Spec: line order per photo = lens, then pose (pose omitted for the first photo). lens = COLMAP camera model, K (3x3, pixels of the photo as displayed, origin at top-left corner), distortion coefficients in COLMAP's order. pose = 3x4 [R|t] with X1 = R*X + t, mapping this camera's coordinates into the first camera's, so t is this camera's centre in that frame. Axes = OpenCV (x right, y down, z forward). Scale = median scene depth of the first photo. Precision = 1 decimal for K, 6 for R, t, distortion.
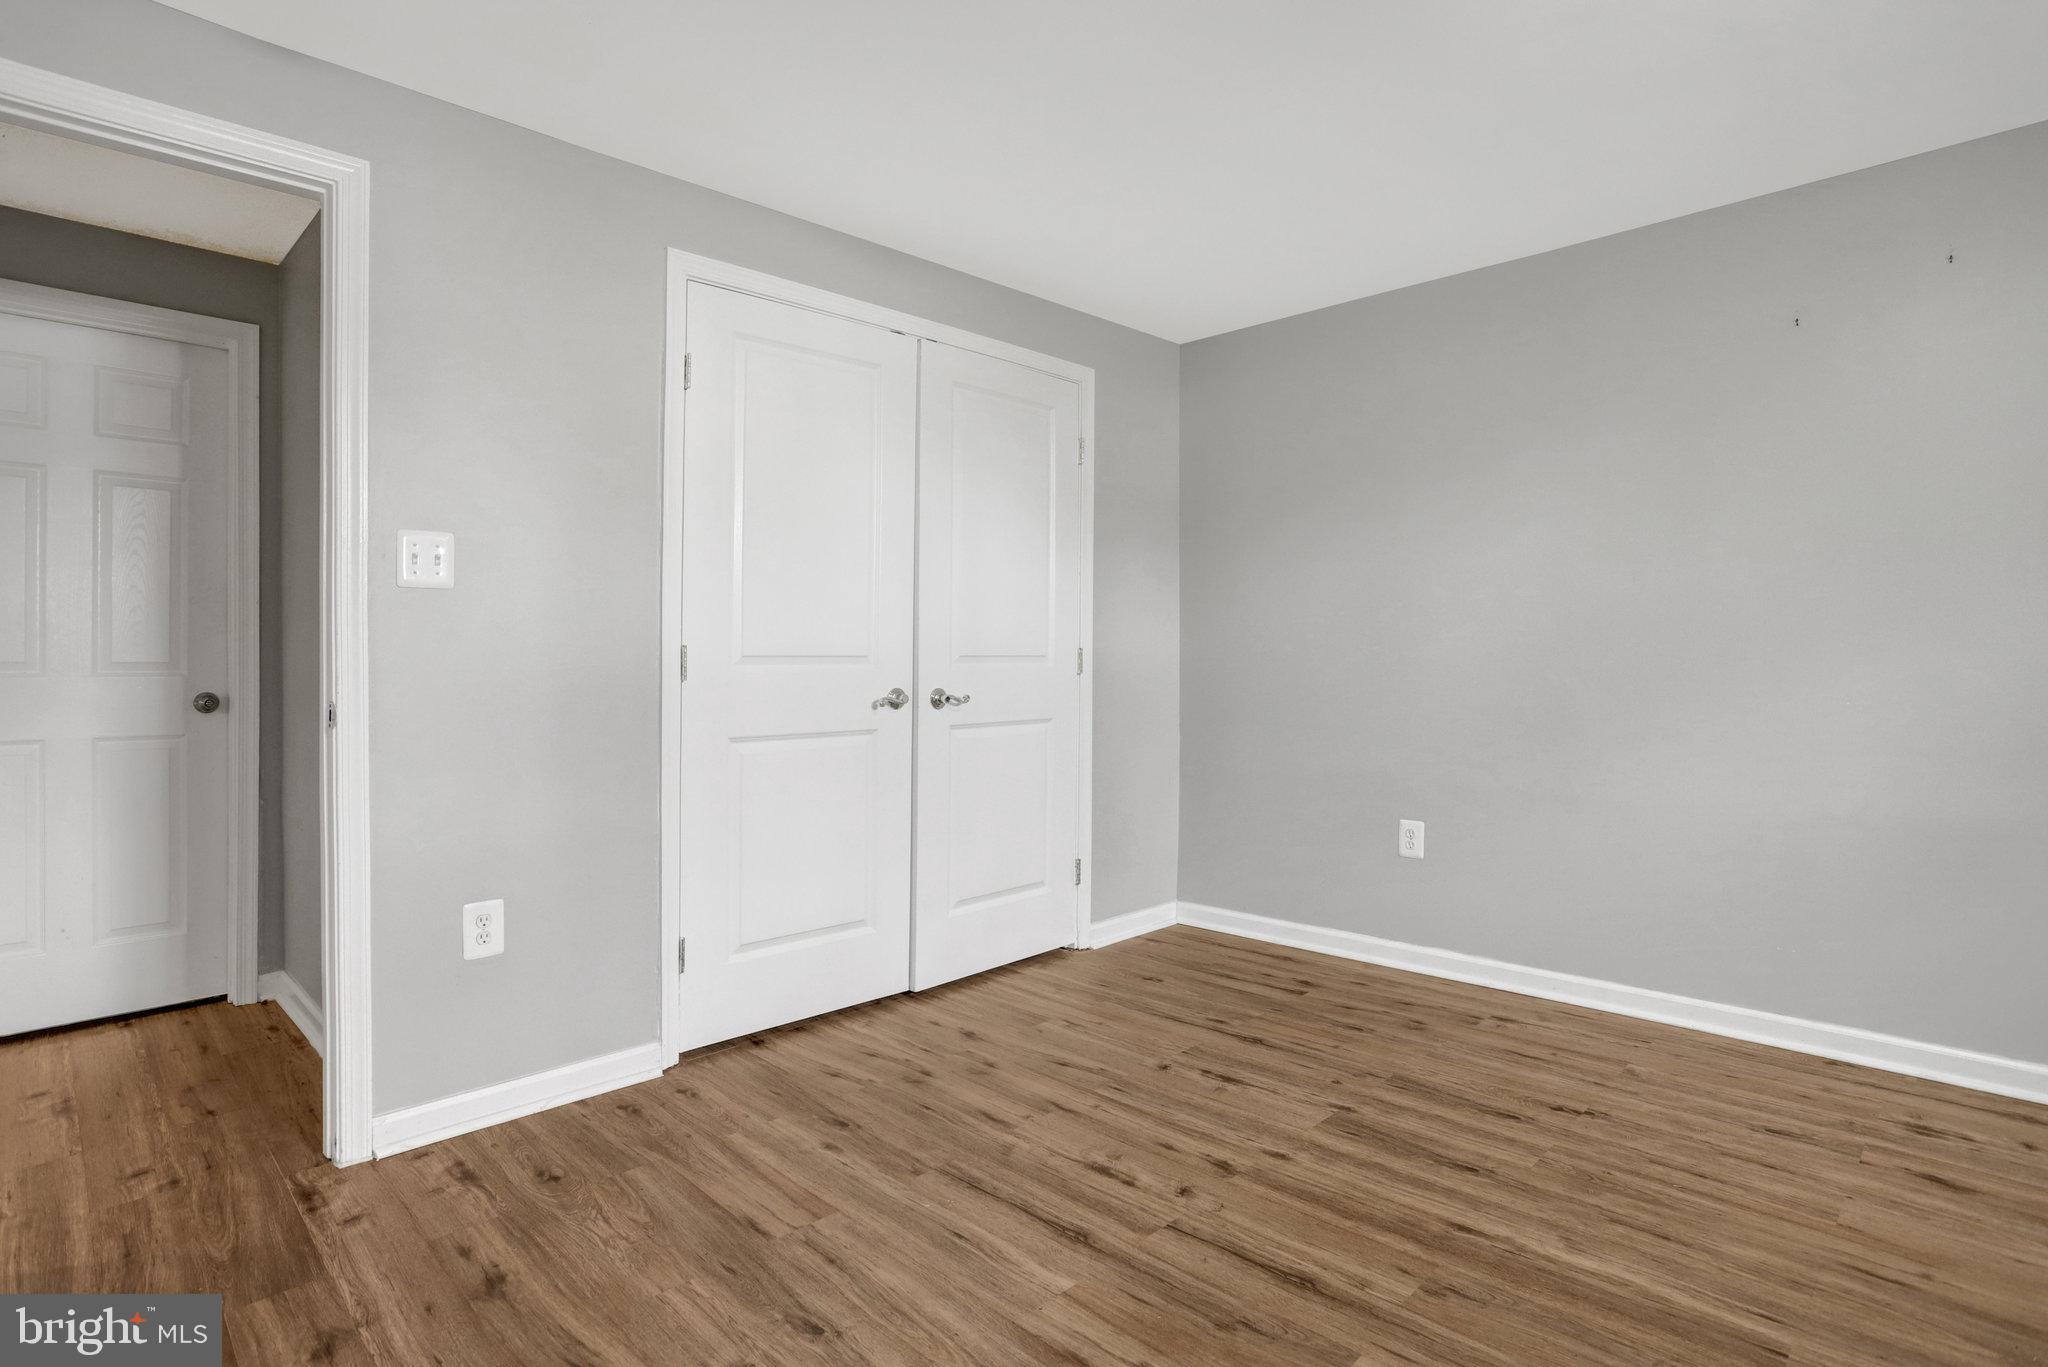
lens RADIAL K [[1050.3, 0, 1027.9], [0, 1050.3, 646.3], [0, 0, 1]] dist [-0.037430, 0.015310]
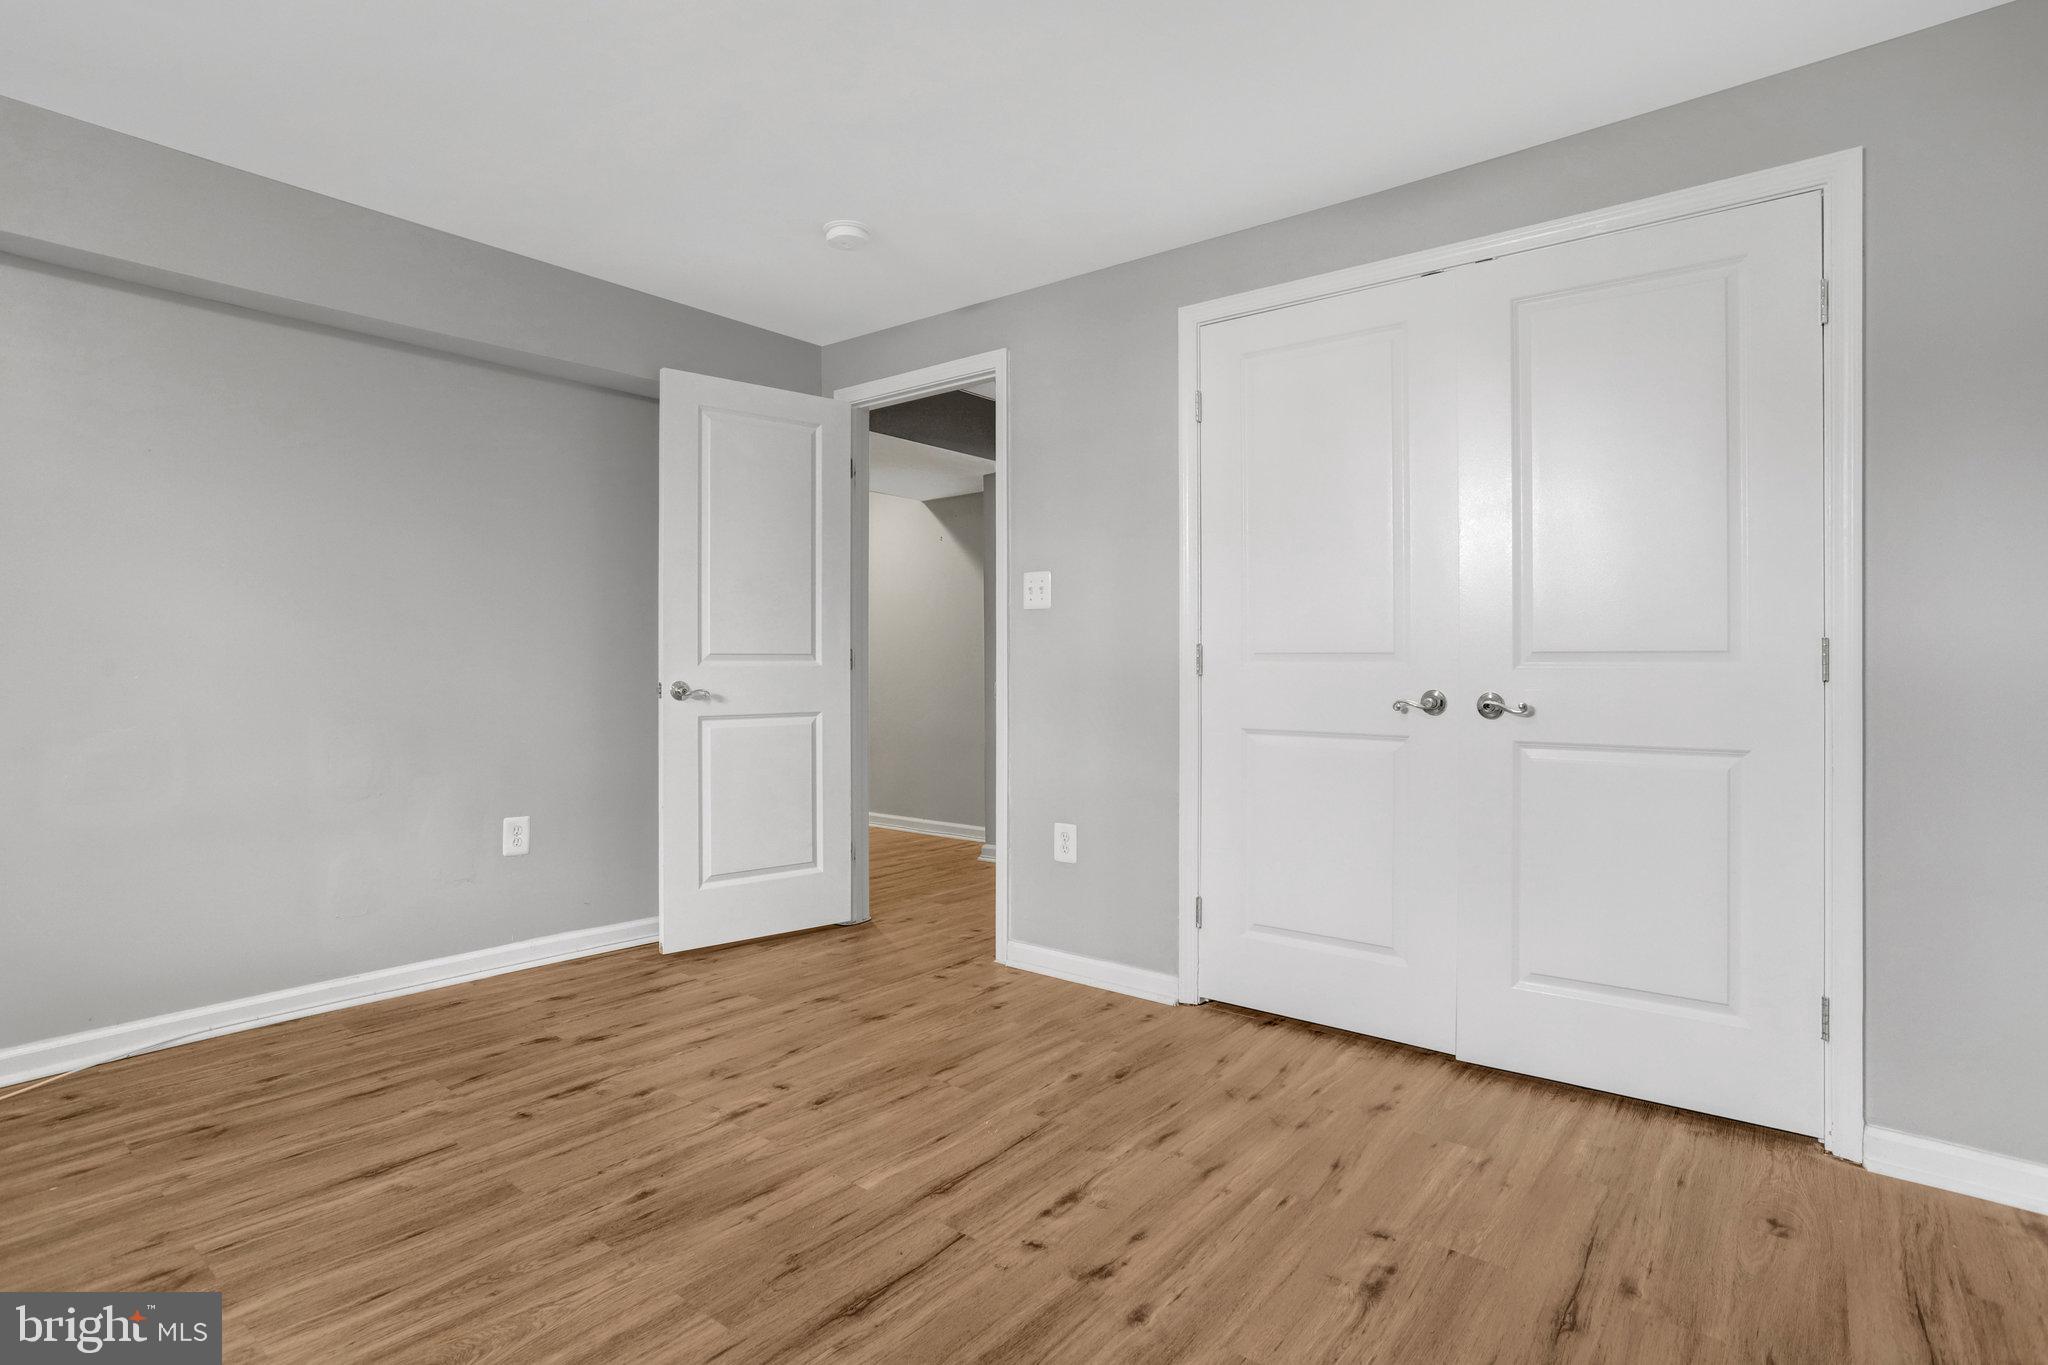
lens RADIAL K [[1032.2, 0, 1009.5], [0, 1032.2, 637.3], [0, 0, 1]] dist [-0.058165, 0.033002]
pose [[0.096020, -0.019768, -0.995183, 0.878286], [0.012026, 0.999753, -0.018698, 0.011151], [0.995307, -0.010172, 0.096234, 0.764041]]
